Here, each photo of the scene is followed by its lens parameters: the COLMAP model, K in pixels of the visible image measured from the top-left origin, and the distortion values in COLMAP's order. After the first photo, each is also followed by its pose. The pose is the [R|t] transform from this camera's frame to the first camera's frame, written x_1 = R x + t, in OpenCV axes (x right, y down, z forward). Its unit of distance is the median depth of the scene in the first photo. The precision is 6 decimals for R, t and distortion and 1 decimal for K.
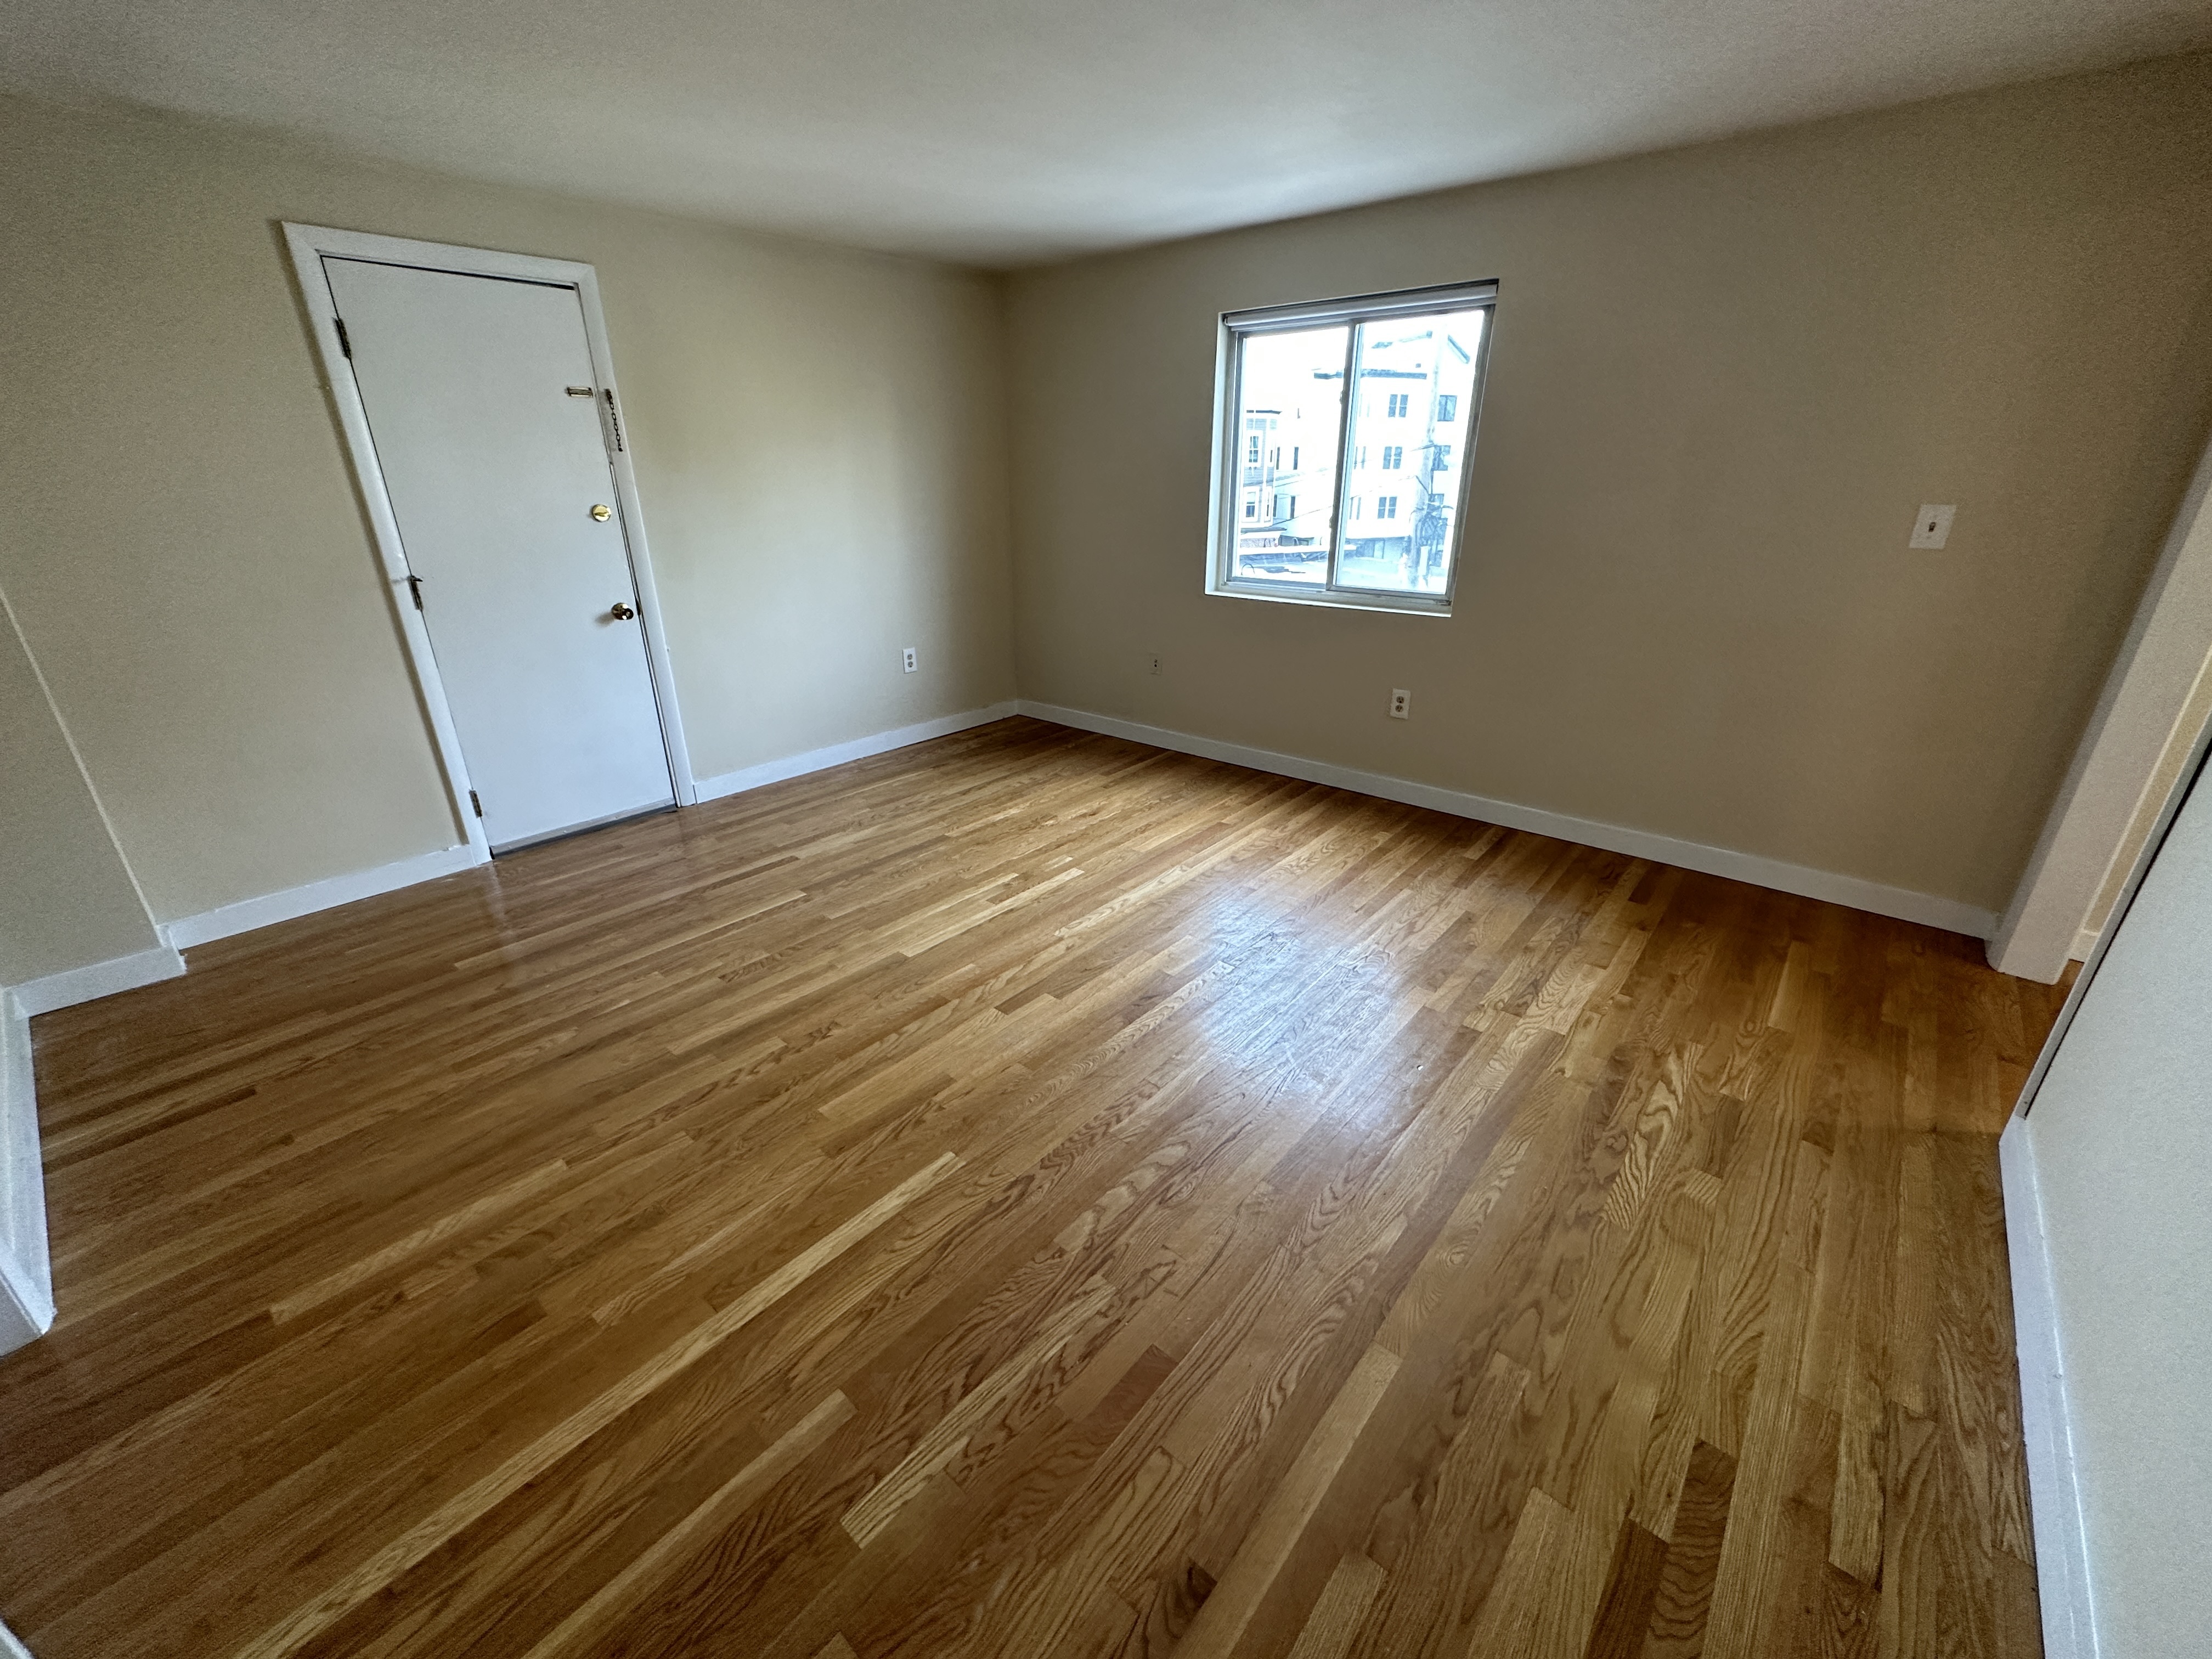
lens RADIAL K [[879.7, 0, 1109.0], [0, 879.7, 830.4], [0, 0, 1]] dist [-0.000790, -0.000034]
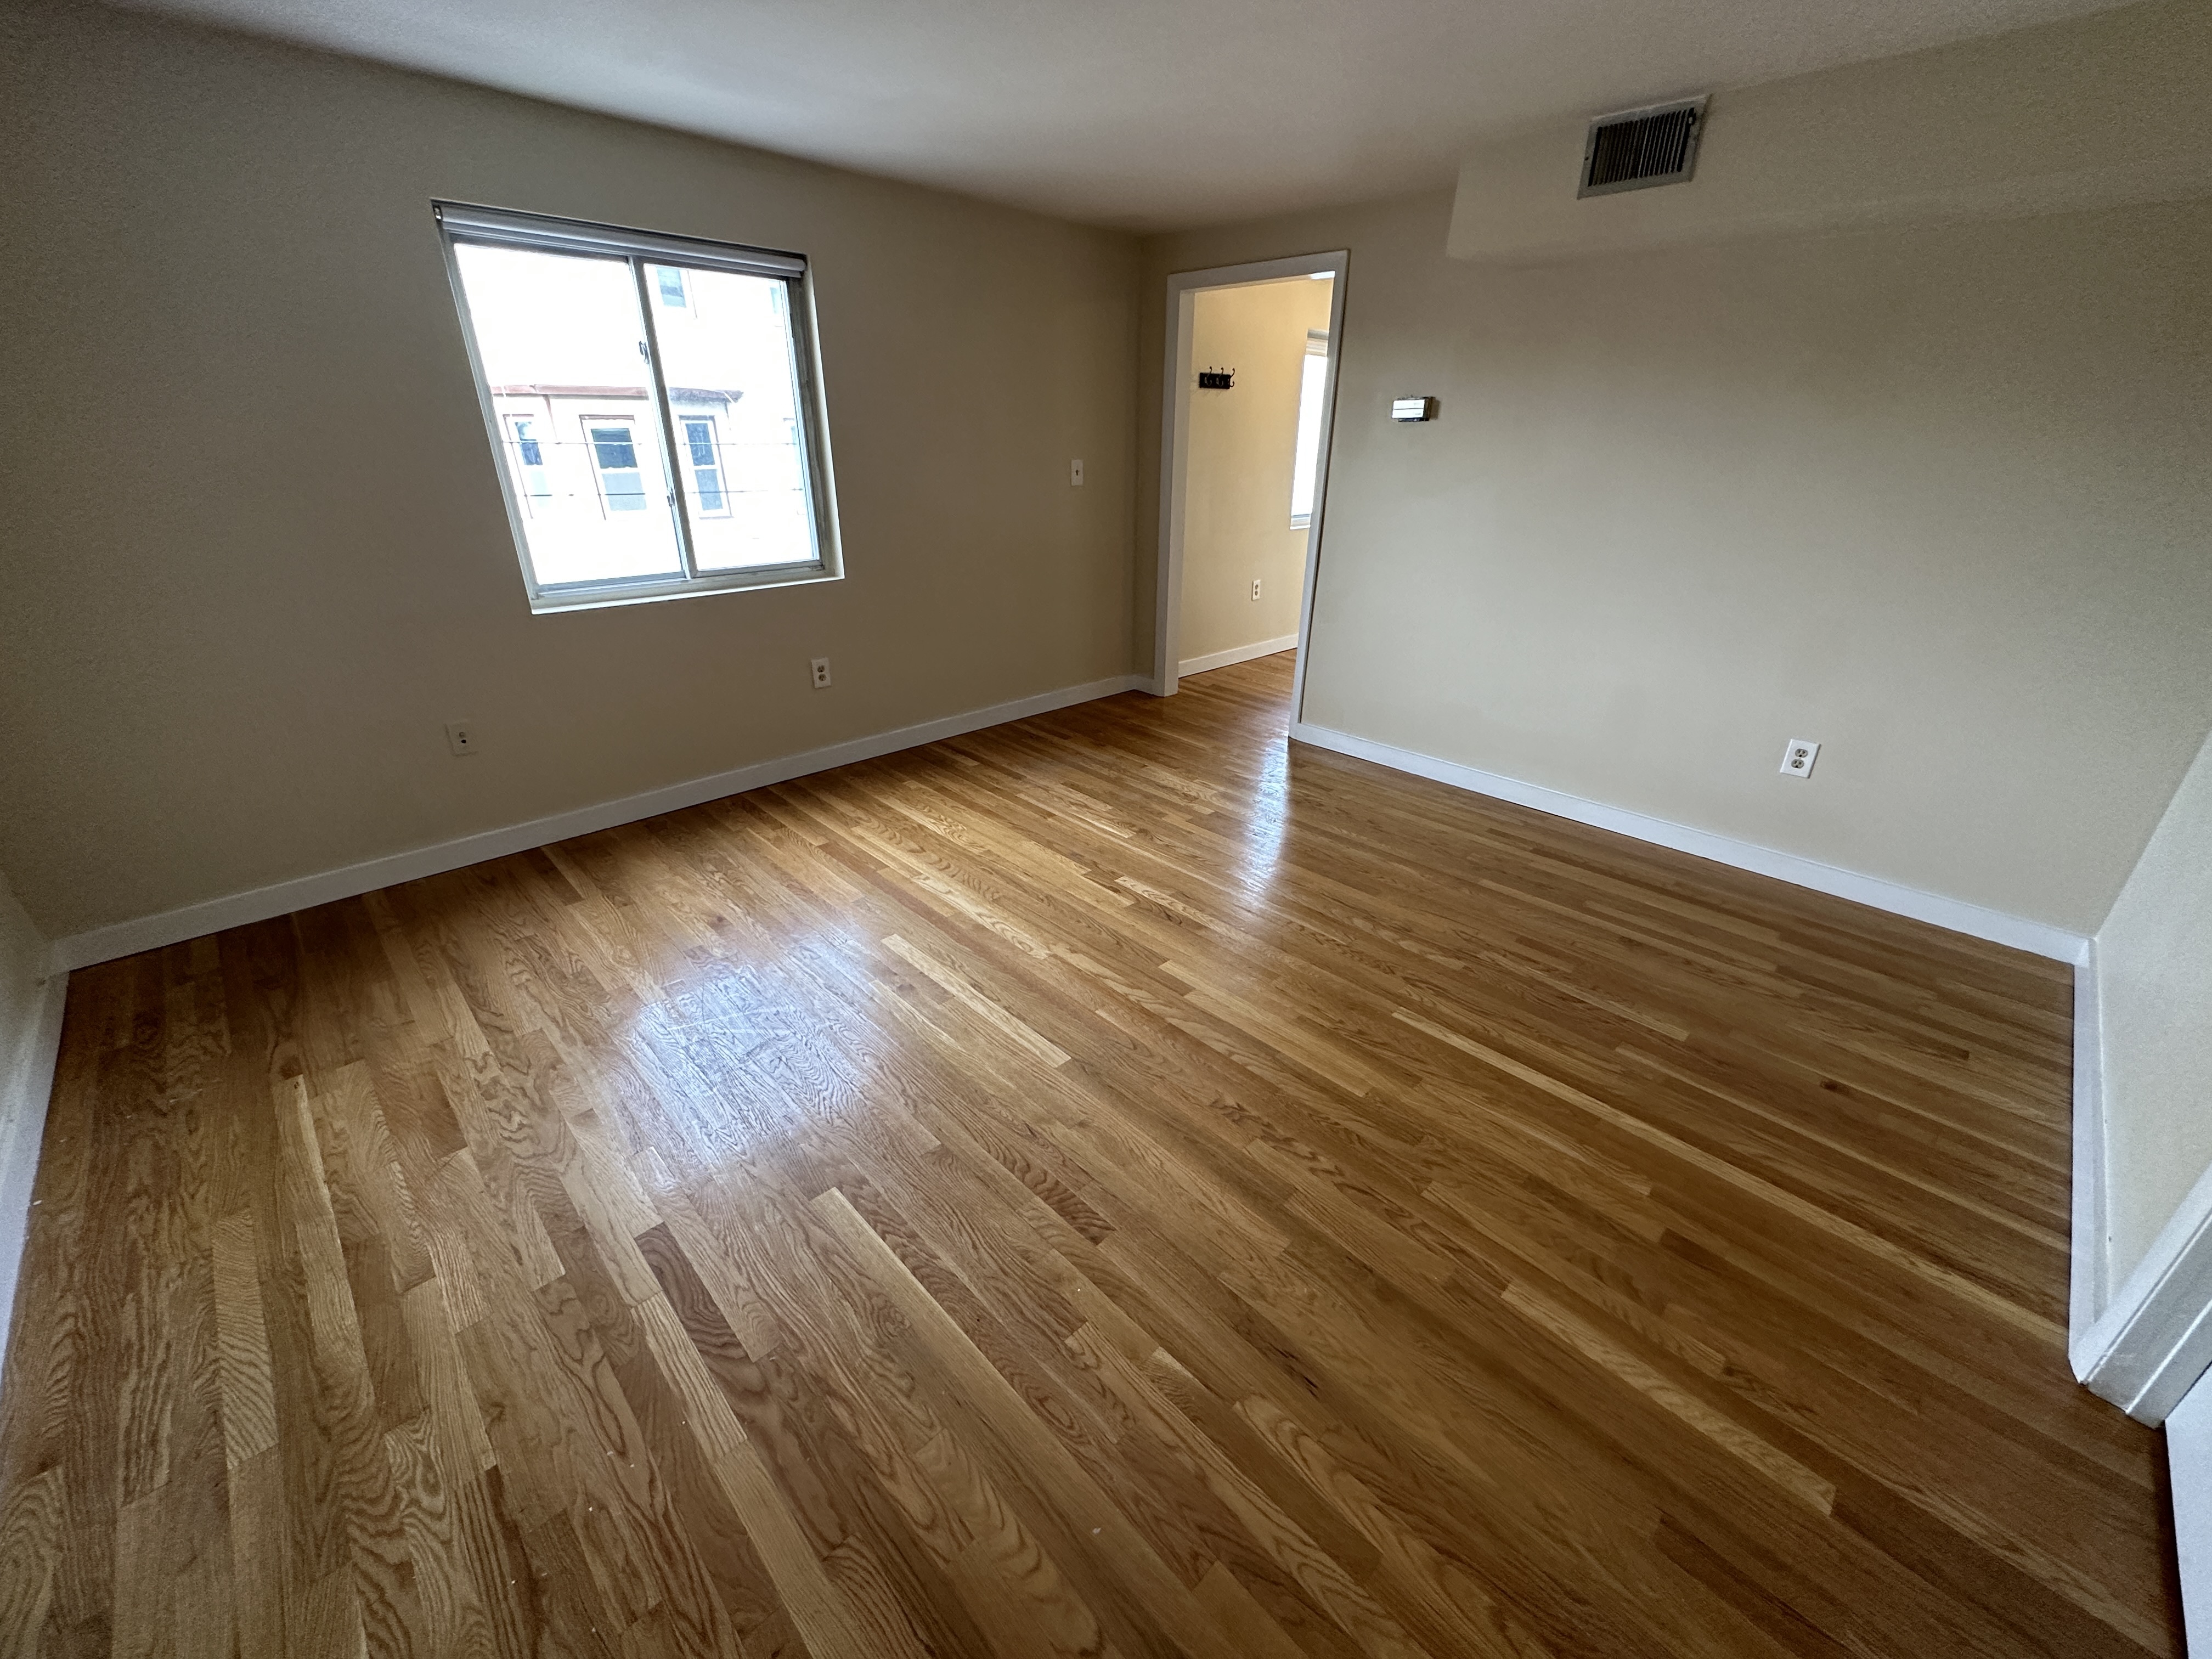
lens RADIAL K [[879.7, 0, 1113.2], [0, 879.7, 825.3], [0, 0, 1]] dist [-0.000790, -0.000034]
pose [[0.080675, -0.403141, 0.911575, -0.817293], [0.369160, 0.861603, 0.348370, -0.286356], [-0.925858, 0.308412, 0.218333, 0.680352]]
